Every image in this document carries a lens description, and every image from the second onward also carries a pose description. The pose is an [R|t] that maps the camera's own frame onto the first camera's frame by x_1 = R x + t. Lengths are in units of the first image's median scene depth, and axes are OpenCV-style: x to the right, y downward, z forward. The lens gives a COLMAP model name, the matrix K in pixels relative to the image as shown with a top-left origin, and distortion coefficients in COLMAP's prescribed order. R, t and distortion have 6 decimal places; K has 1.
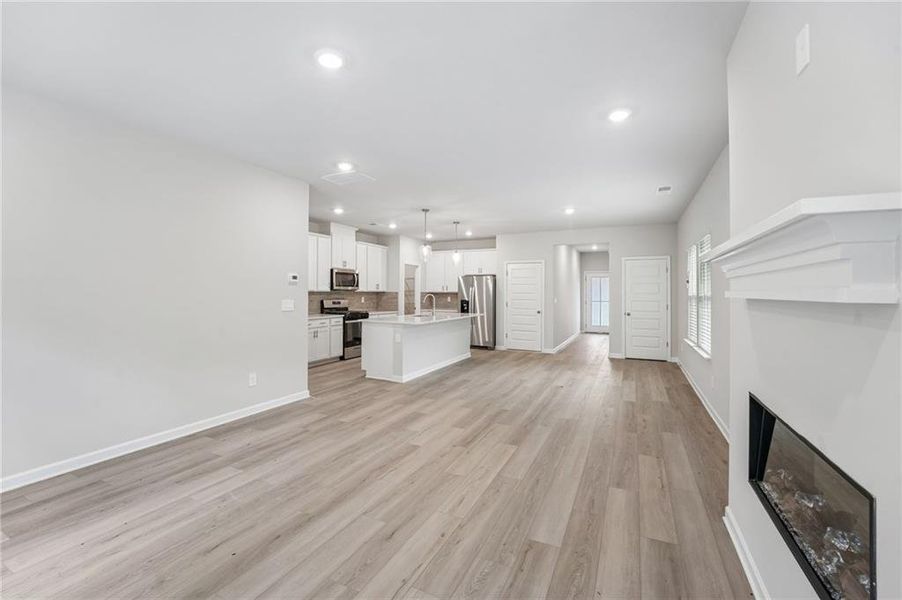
lens RADIAL K [[378.4, 0, 446.8], [0, 378.4, 297.1], [0, 0, 1]] dist [-0.023380, 0.000231]
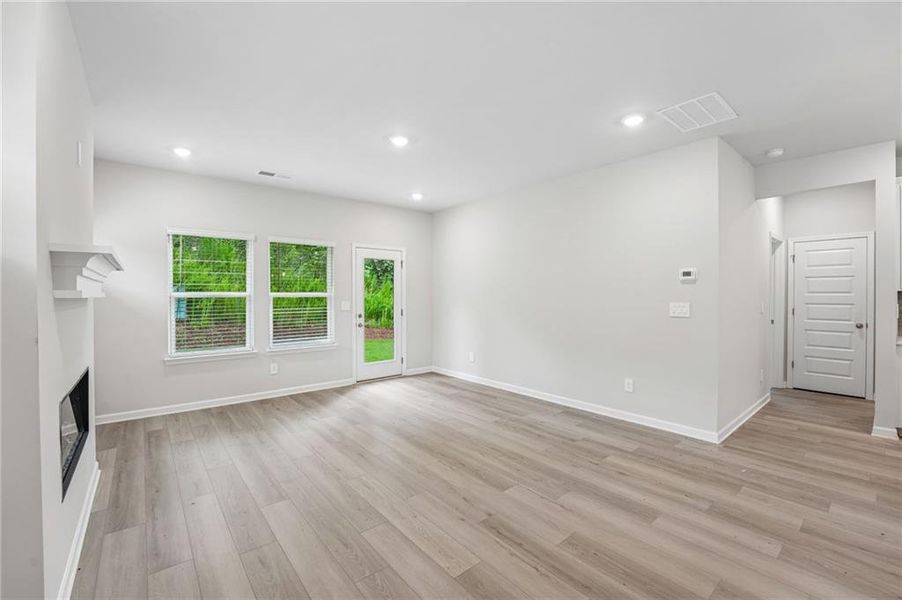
lens RADIAL K [[378.4, 0, 446.8], [0, 378.4, 297.1], [0, 0, 1]] dist [-0.023380, 0.000231]
pose [[-0.414330, 0.002191, -0.910124, 0.360465], [-0.008615, 0.999943, 0.006330, -0.004109], [0.910086, 0.010463, -0.414287, 0.642225]]
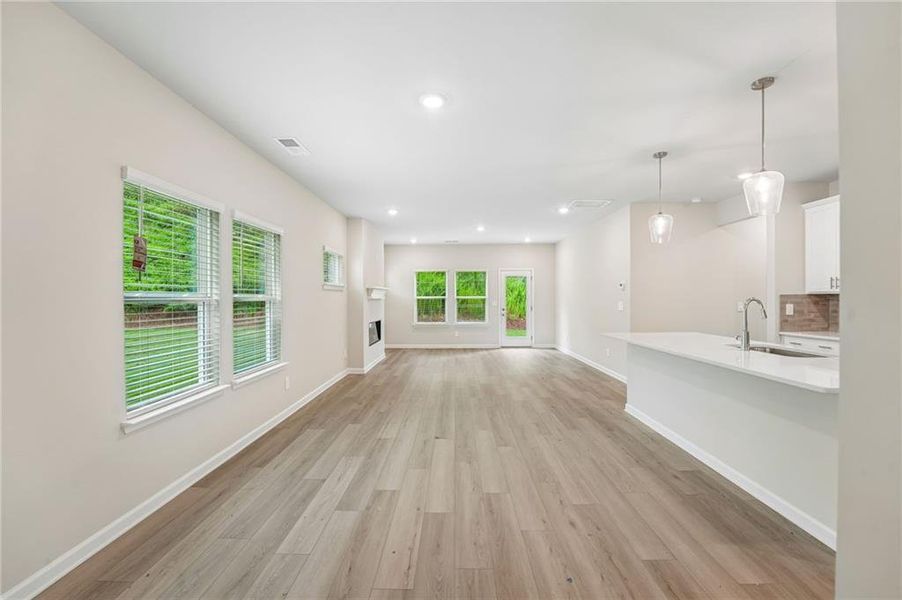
lens RADIAL K [[374.4, 0, 448.8], [0, 374.4, 295.0], [0, 0, 1]] dist [-0.026039, 0.000211]
pose [[-0.905263, -0.004149, -0.424832, 0.497629], [-0.004483, 0.999990, -0.000213, -0.011100], [0.424829, 0.001712, -0.905272, 1.406769]]
